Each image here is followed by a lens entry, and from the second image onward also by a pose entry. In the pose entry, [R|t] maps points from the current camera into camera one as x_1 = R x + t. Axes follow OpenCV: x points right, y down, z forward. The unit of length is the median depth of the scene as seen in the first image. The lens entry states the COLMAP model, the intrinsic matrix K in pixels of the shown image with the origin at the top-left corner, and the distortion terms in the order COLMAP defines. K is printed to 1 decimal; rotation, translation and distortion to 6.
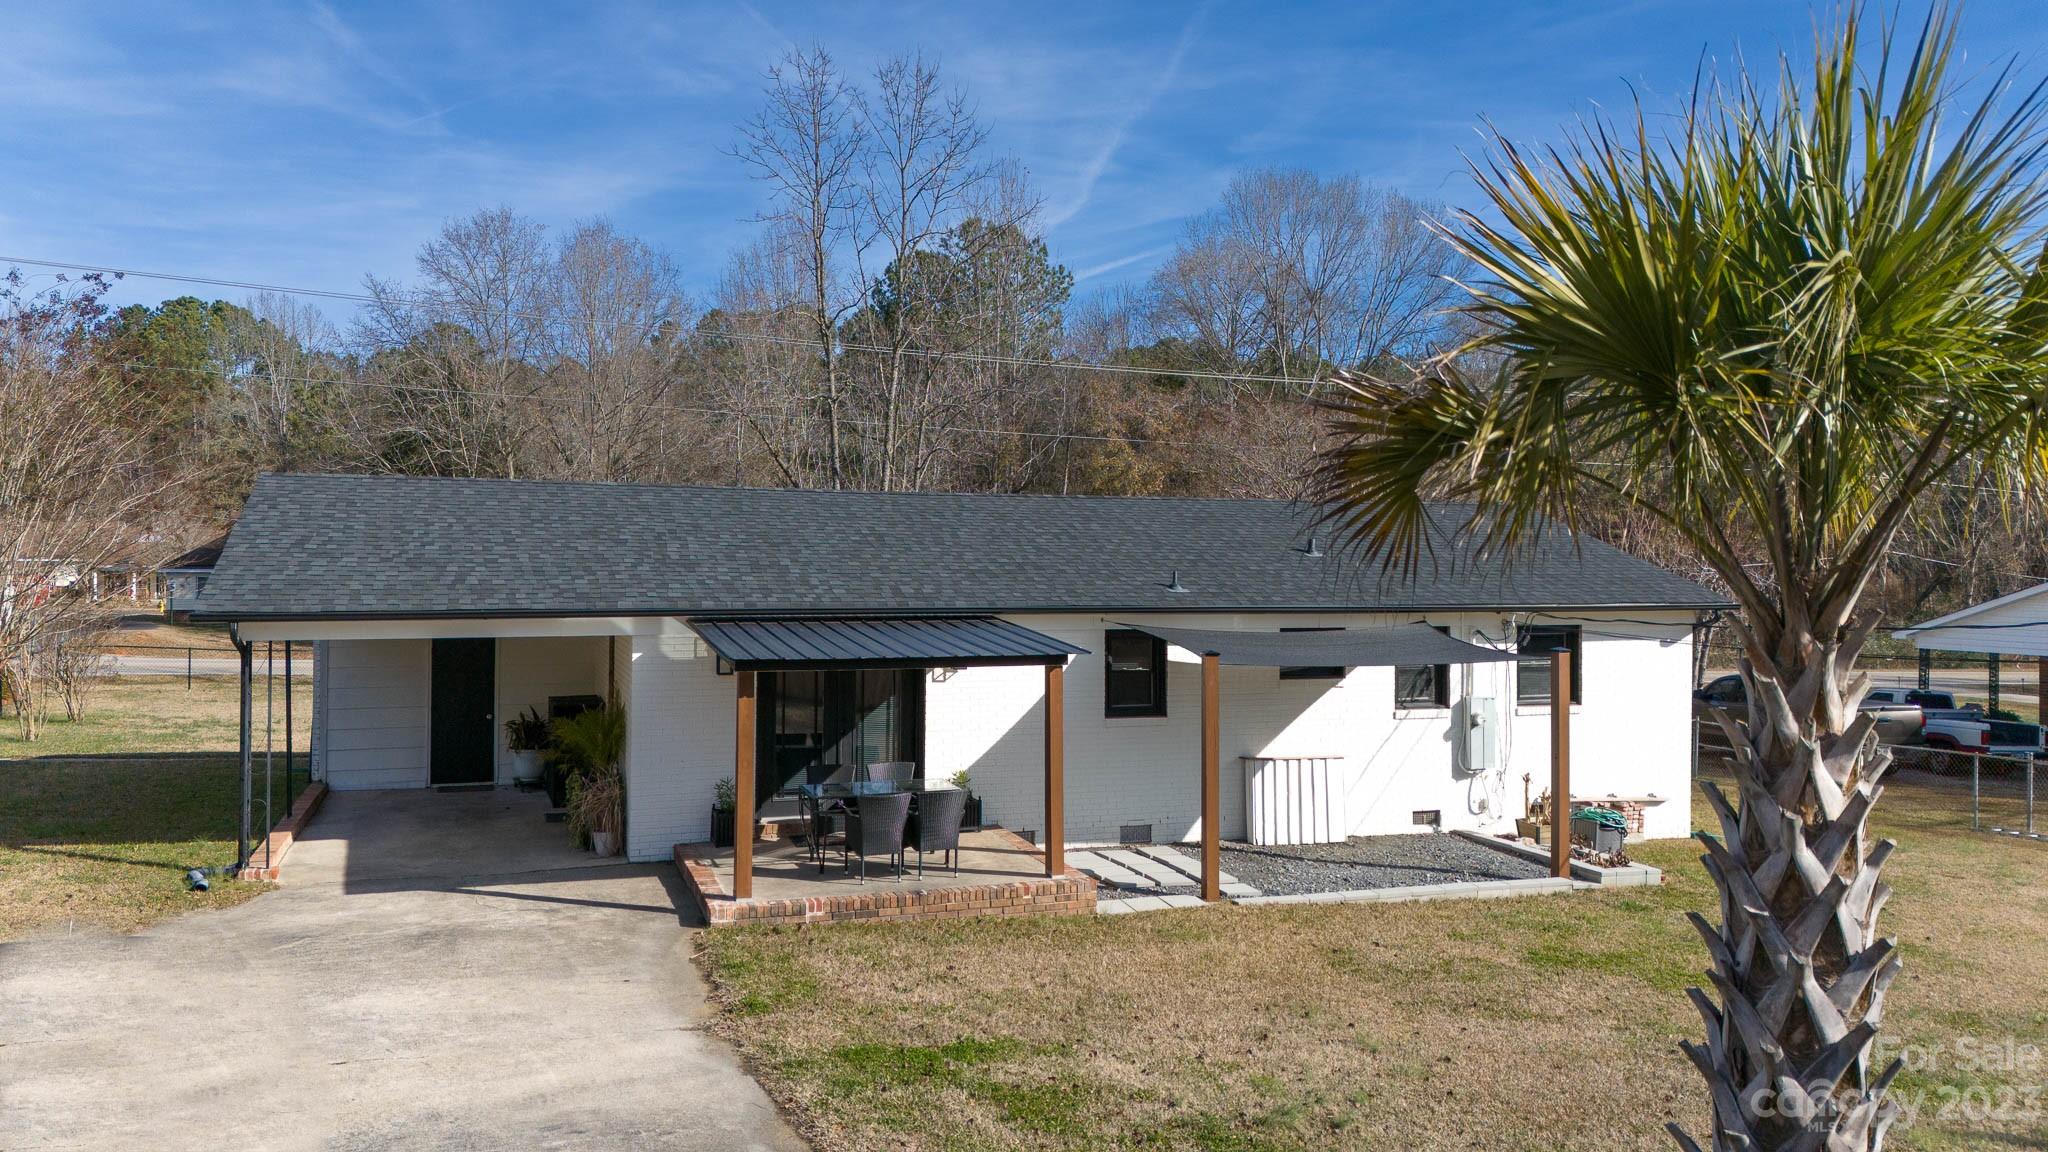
lens RADIAL K [[1523.8, 0, 1035.1], [0, 1523.8, 569.7], [0, 0, 1]] dist [0.115584, -0.182615]
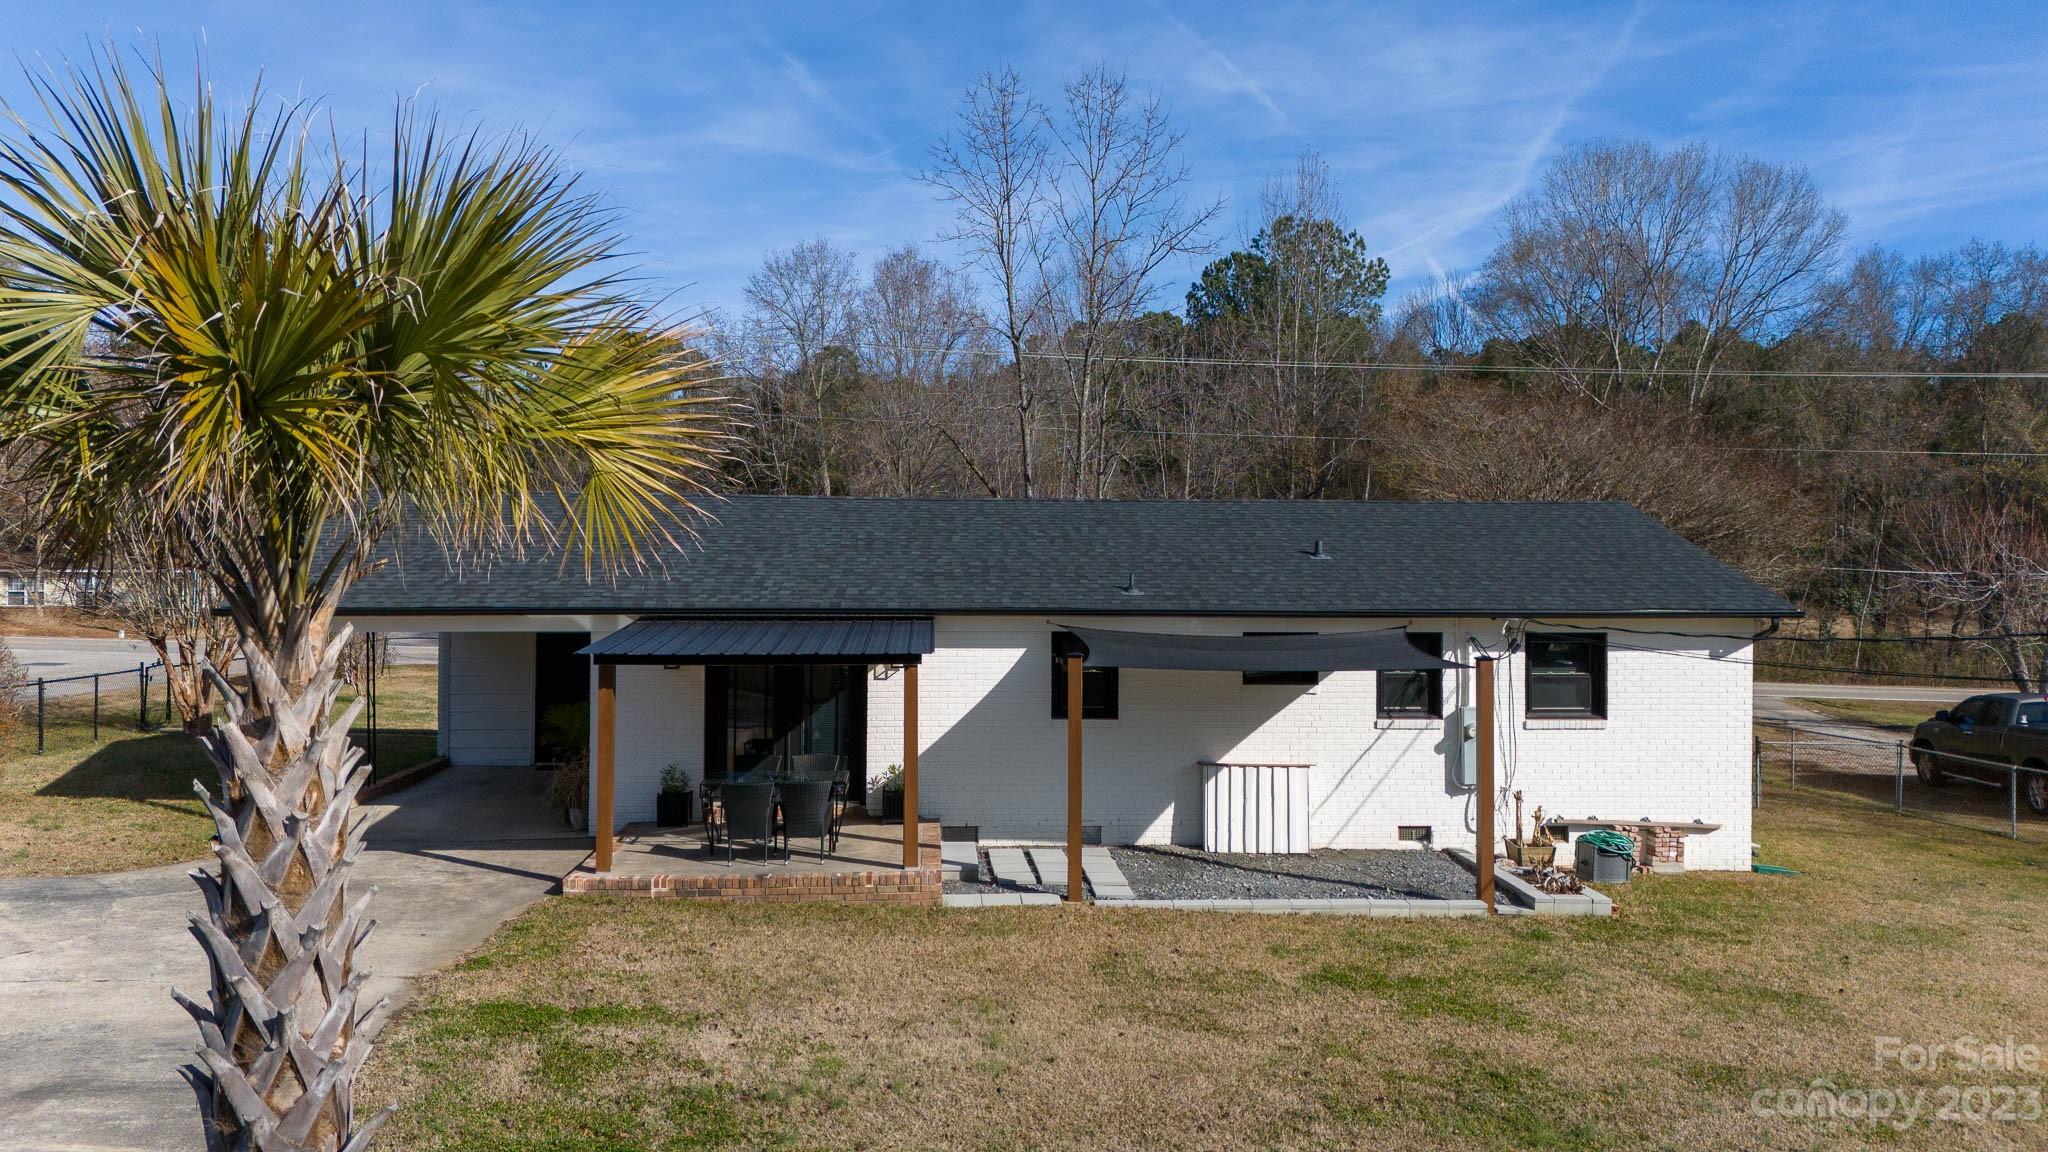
lens RADIAL K [[1523.8, 0, 1035.1], [0, 1523.8, 569.7], [0, 0, 1]] dist [0.115584, -0.182615]
pose [[0.961297, -0.000096, -0.275513, 0.293115], [-0.000661, 0.999996, -0.002656, 0.000954], [0.275512, 0.002735, 0.961294, 0.020966]]
